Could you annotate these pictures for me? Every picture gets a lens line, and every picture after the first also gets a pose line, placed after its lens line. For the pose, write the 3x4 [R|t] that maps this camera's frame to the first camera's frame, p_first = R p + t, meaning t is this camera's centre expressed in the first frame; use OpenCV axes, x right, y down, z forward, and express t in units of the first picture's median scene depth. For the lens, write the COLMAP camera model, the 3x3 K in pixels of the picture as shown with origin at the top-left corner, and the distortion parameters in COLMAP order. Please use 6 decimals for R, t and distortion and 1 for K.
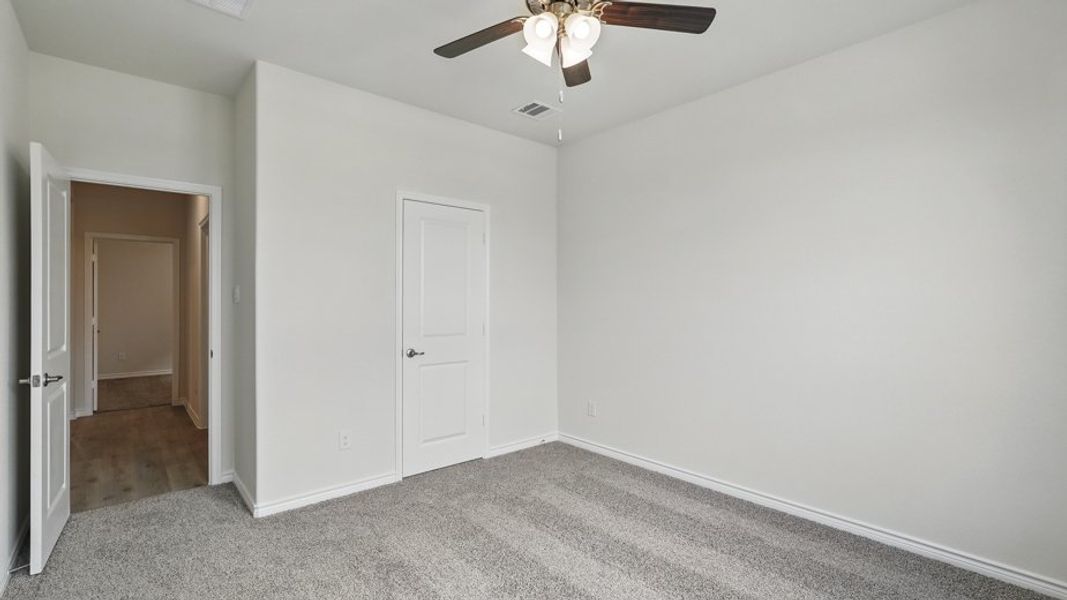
lens RADIAL K [[483.7, 0, 535.1], [0, 483.7, 305.4], [0, 0, 1]] dist [-0.005969, 0.003390]
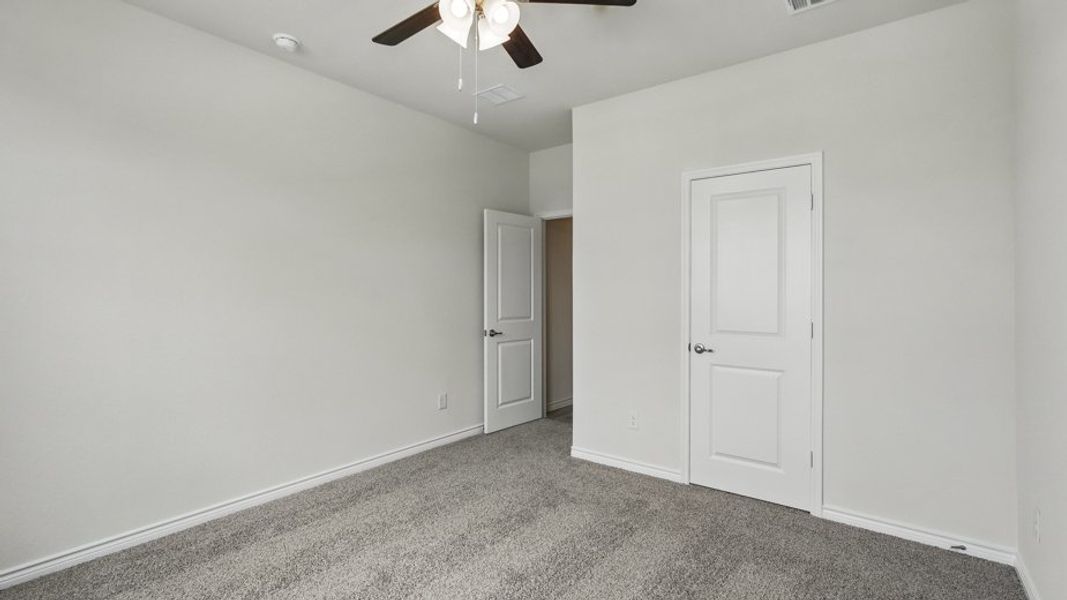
lens RADIAL K [[483.7, 0, 526.4], [0, 483.7, 296.0], [0, 0, 1]] dist [-0.005969, 0.003390]
pose [[0.186253, 0.003097, -0.982497, 0.580133], [-0.012381, 0.999923, 0.000805, 0.004214], [0.982424, 0.012014, 0.186277, 0.526300]]
